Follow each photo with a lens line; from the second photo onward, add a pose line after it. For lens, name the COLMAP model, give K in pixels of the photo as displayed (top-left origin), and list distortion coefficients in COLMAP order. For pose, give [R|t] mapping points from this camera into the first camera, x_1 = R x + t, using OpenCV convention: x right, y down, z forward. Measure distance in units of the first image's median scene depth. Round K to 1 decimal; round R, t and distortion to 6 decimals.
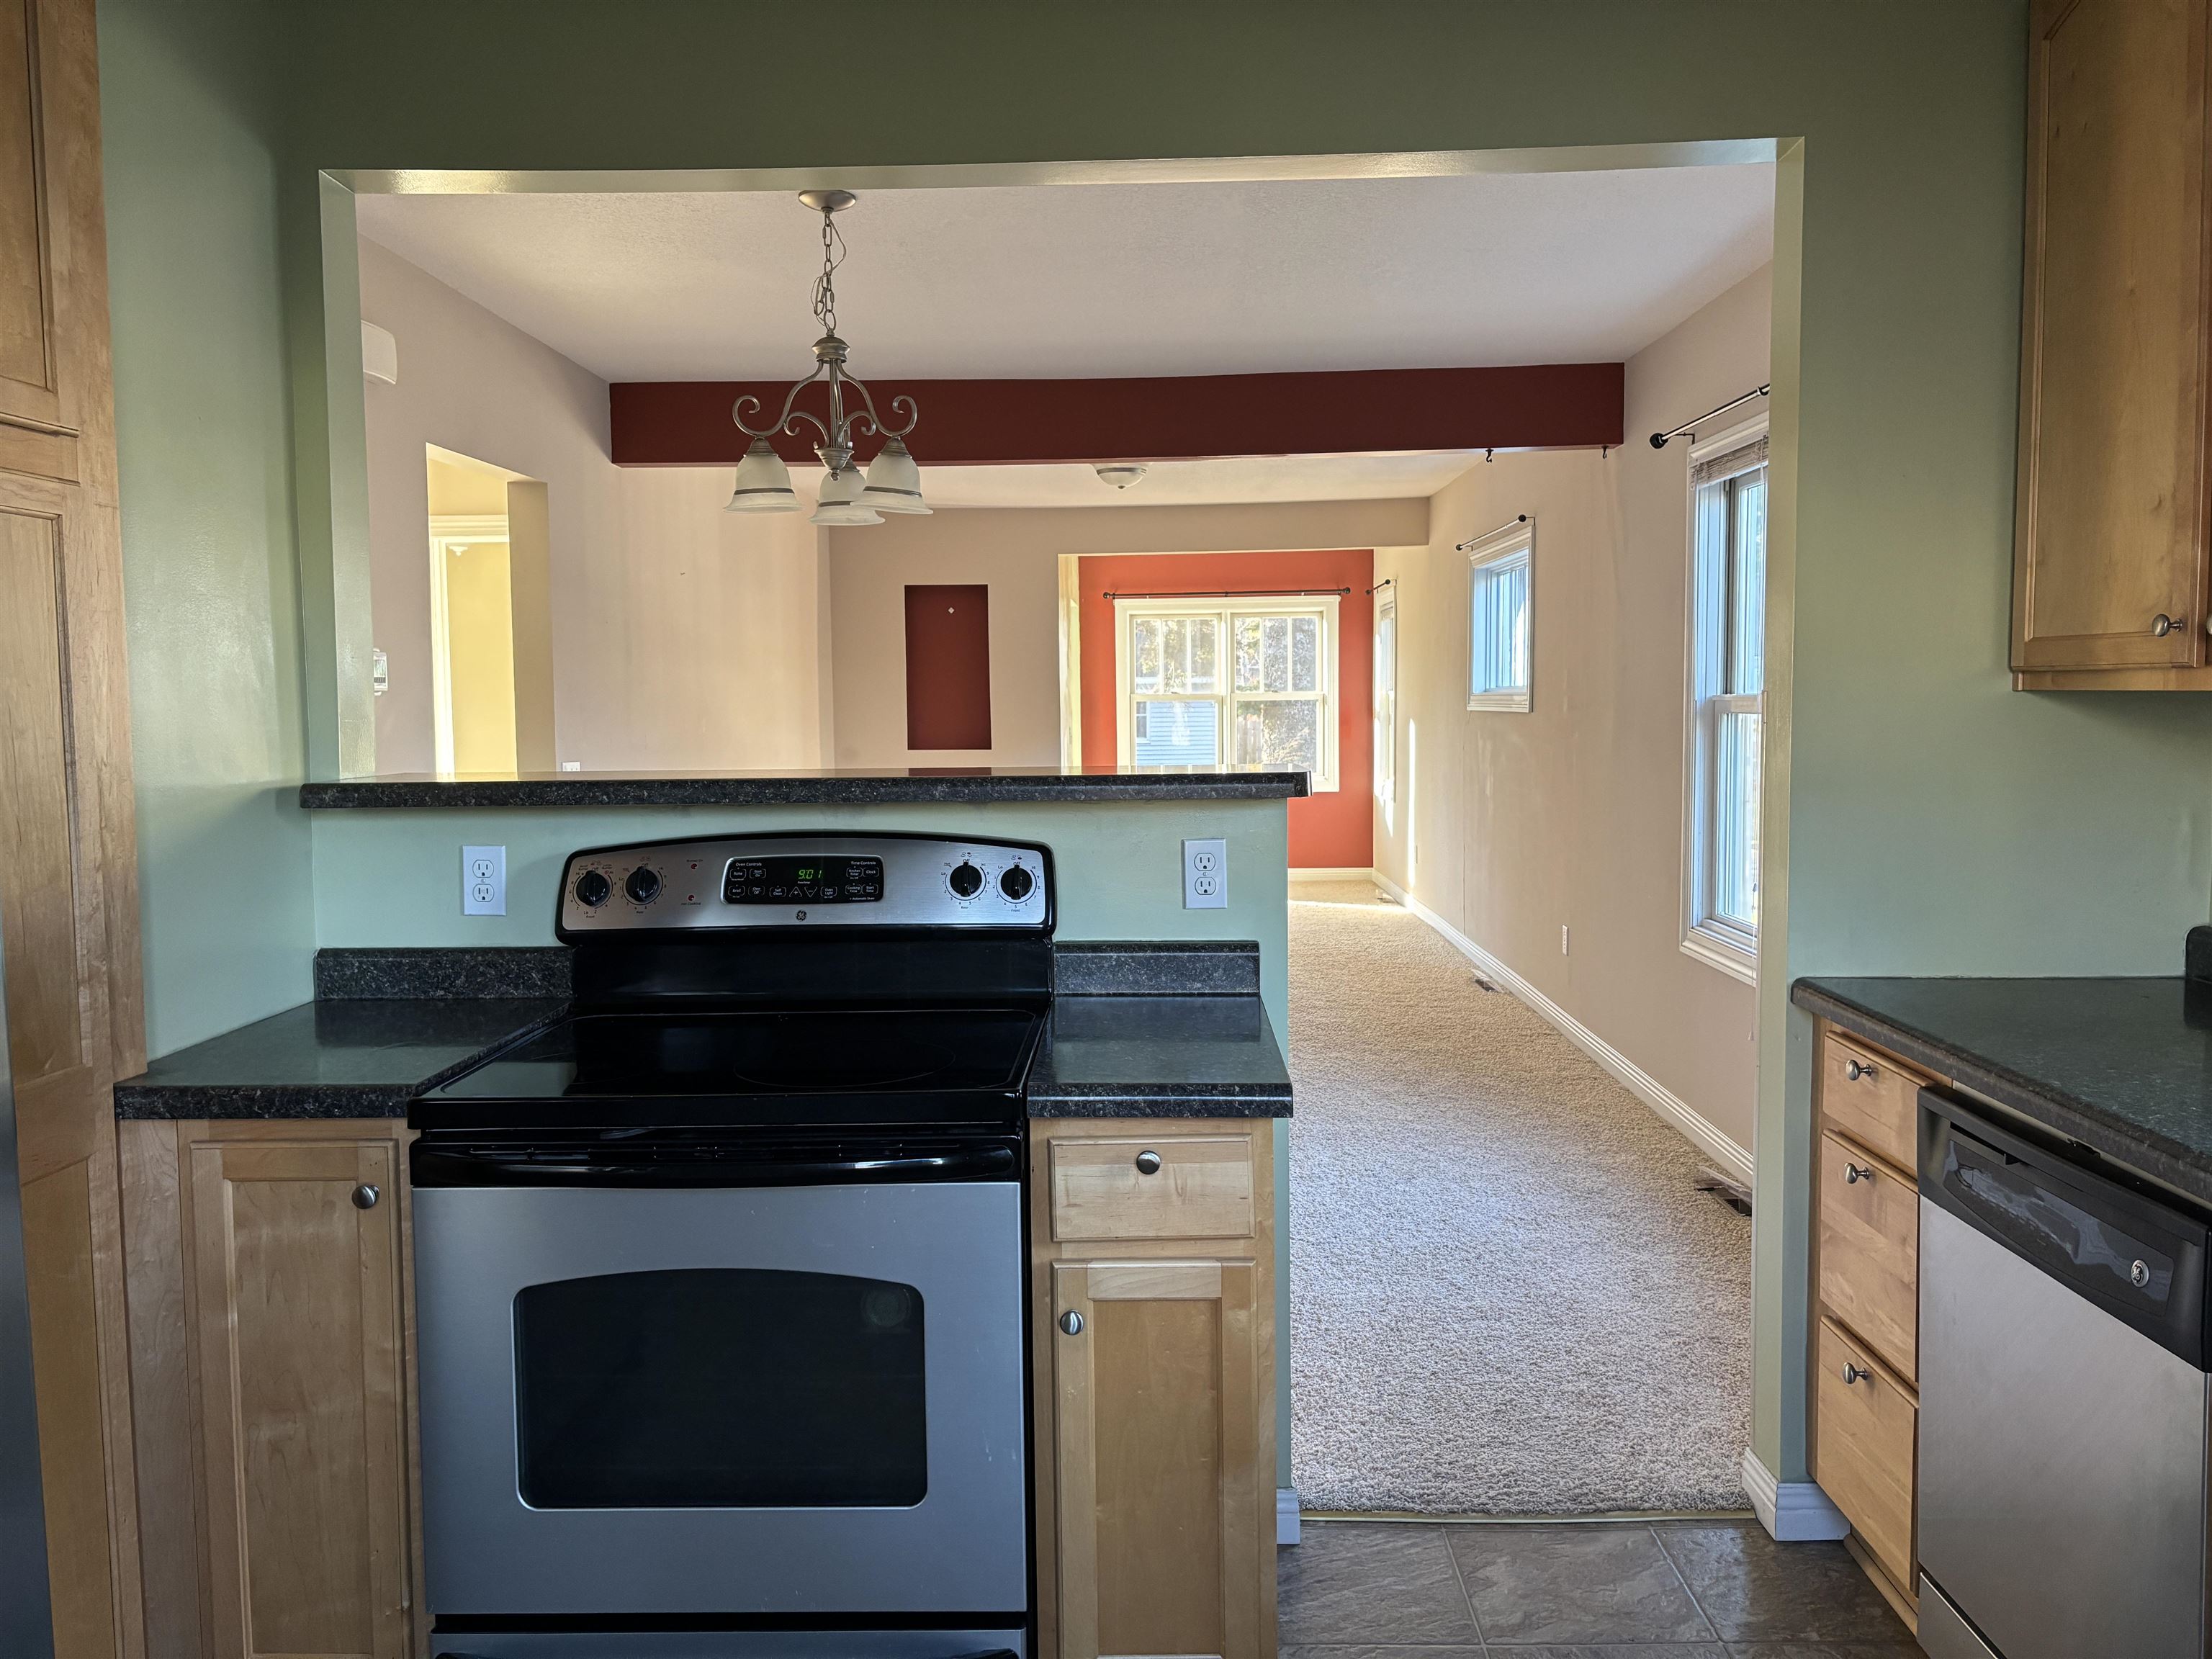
lens RADIAL K [[1691.5, 0, 1114.8], [0, 1691.5, 821.7], [0, 0, 1]] dist [0.032561, -0.015441]
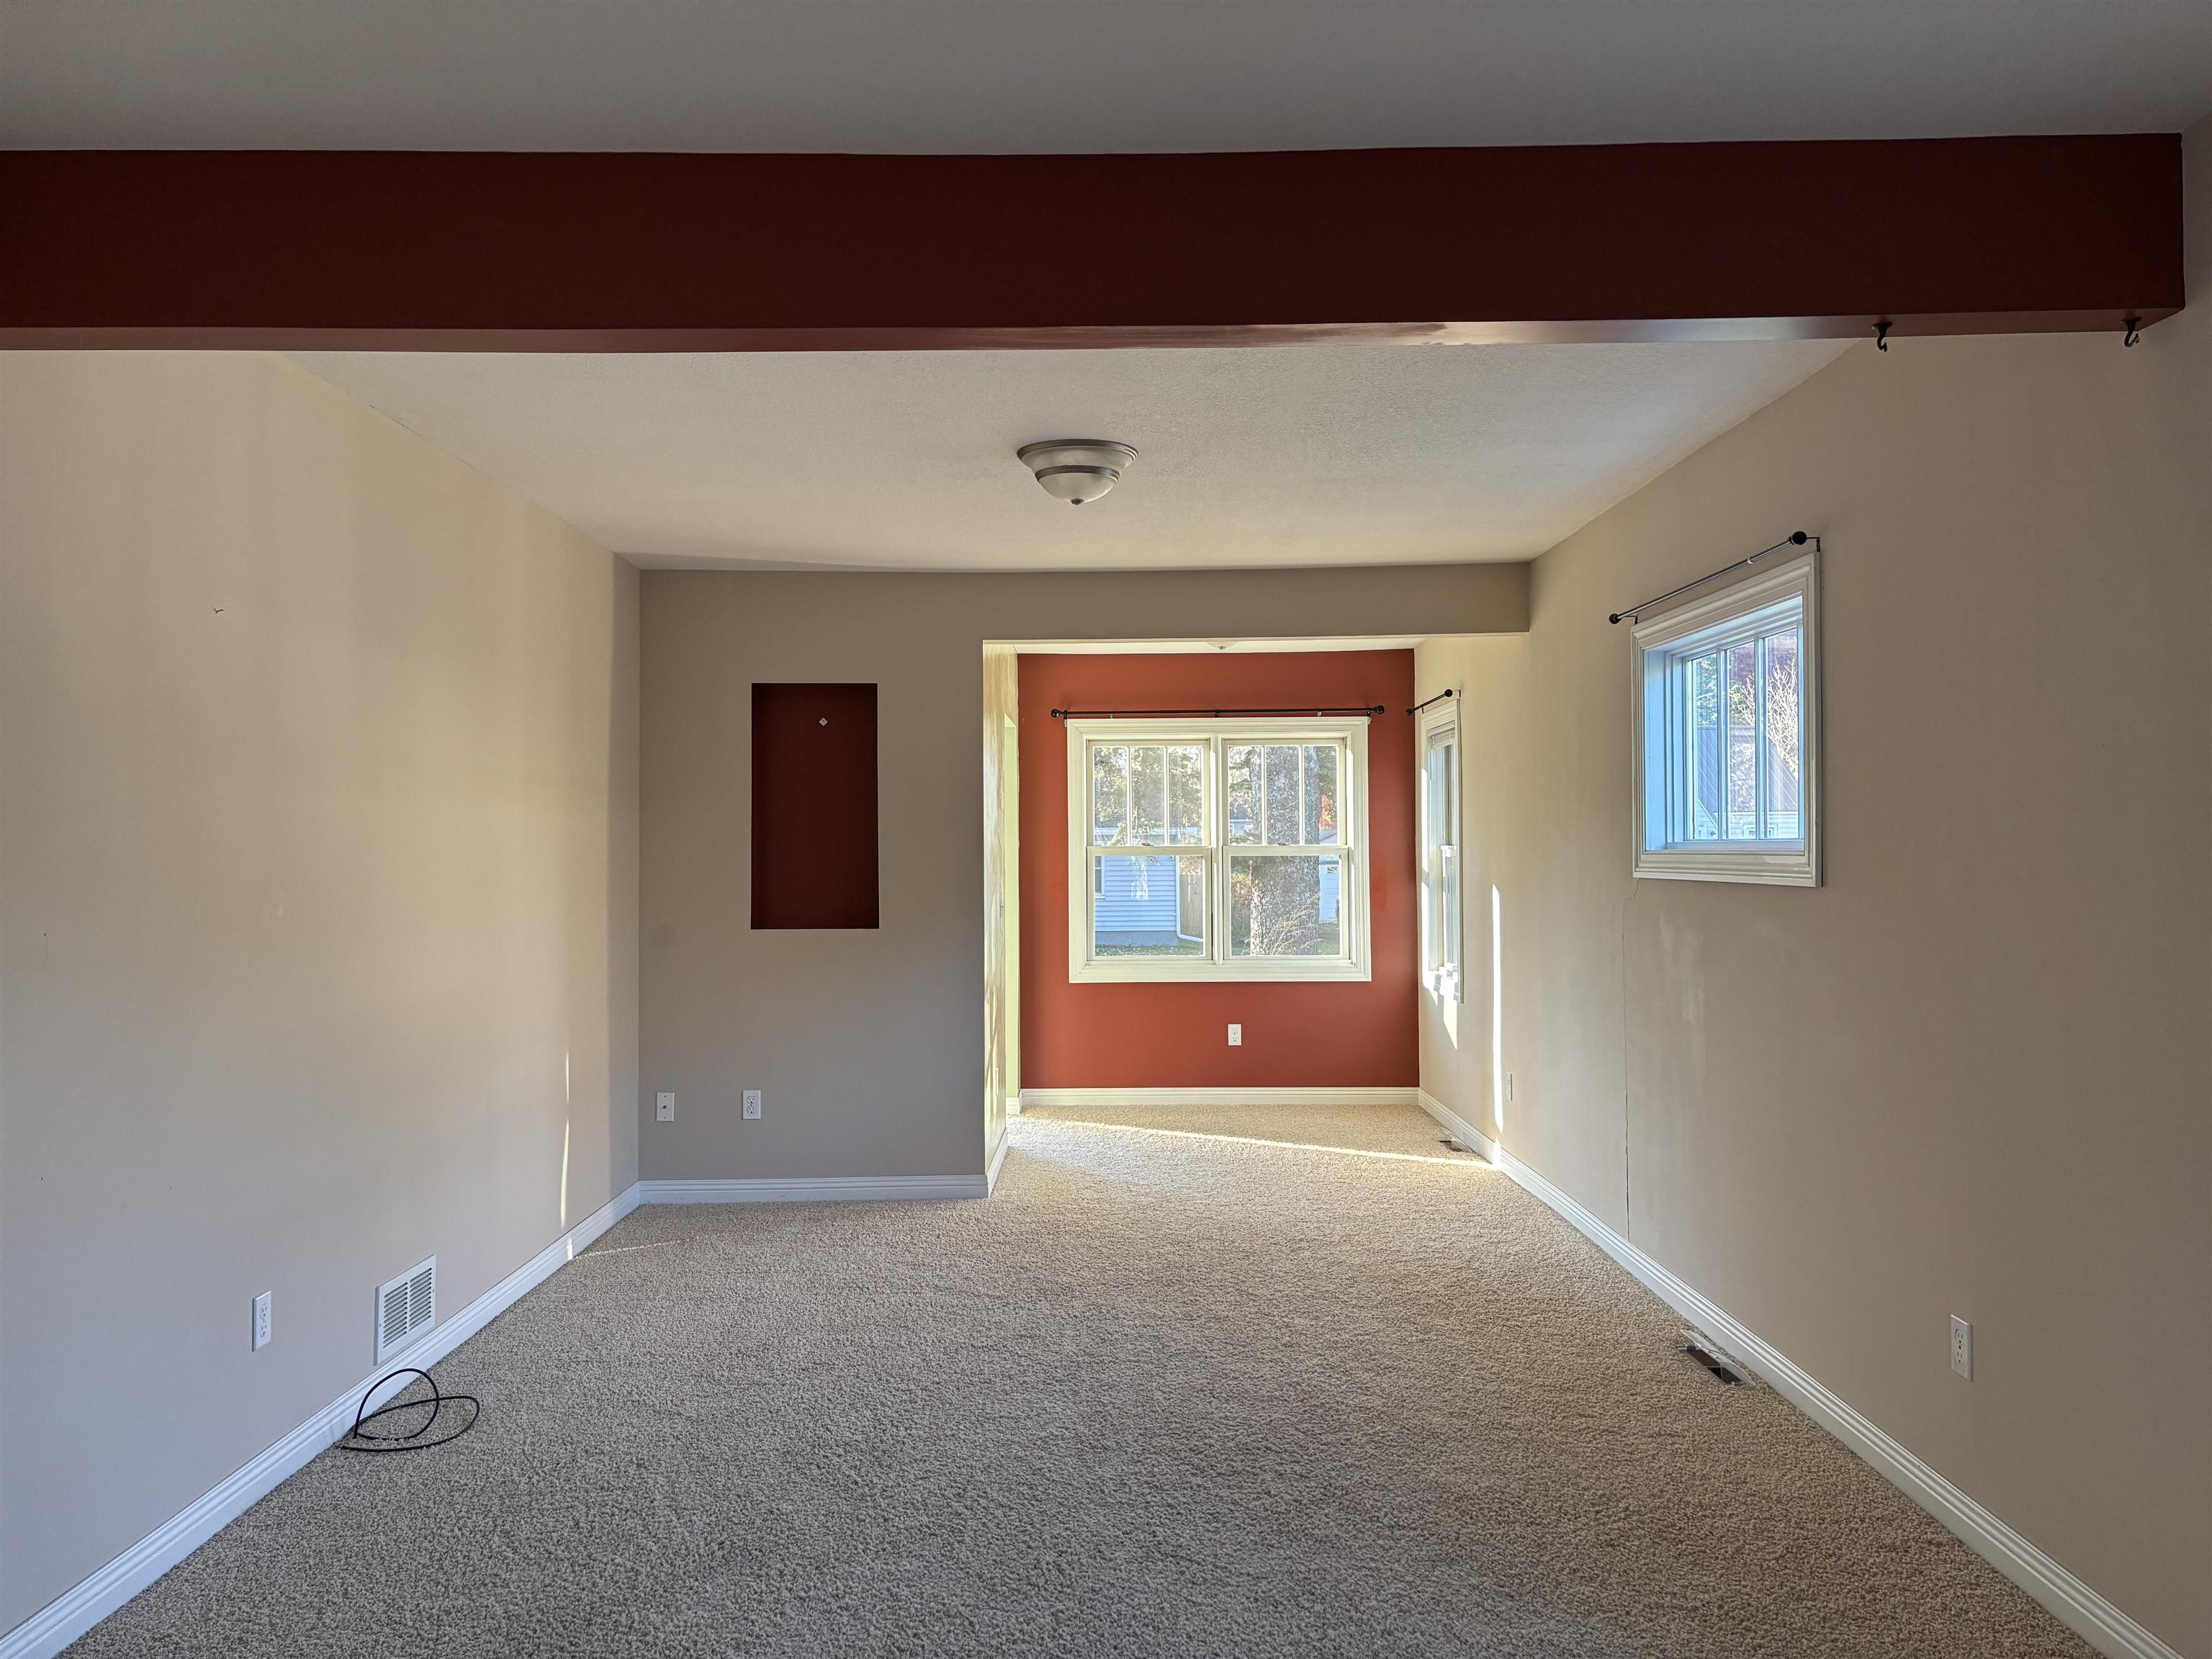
lens RADIAL K [[1691.5, 0, 1105.1], [0, 1691.5, 826.6], [0, 0, 1]] dist [0.032561, -0.015441]
pose [[0.999750, 0.005927, 0.021560, 0.001058], [-0.004046, 0.996262, -0.086292, -0.021679], [-0.021991, 0.086184, 0.996037, 0.276942]]
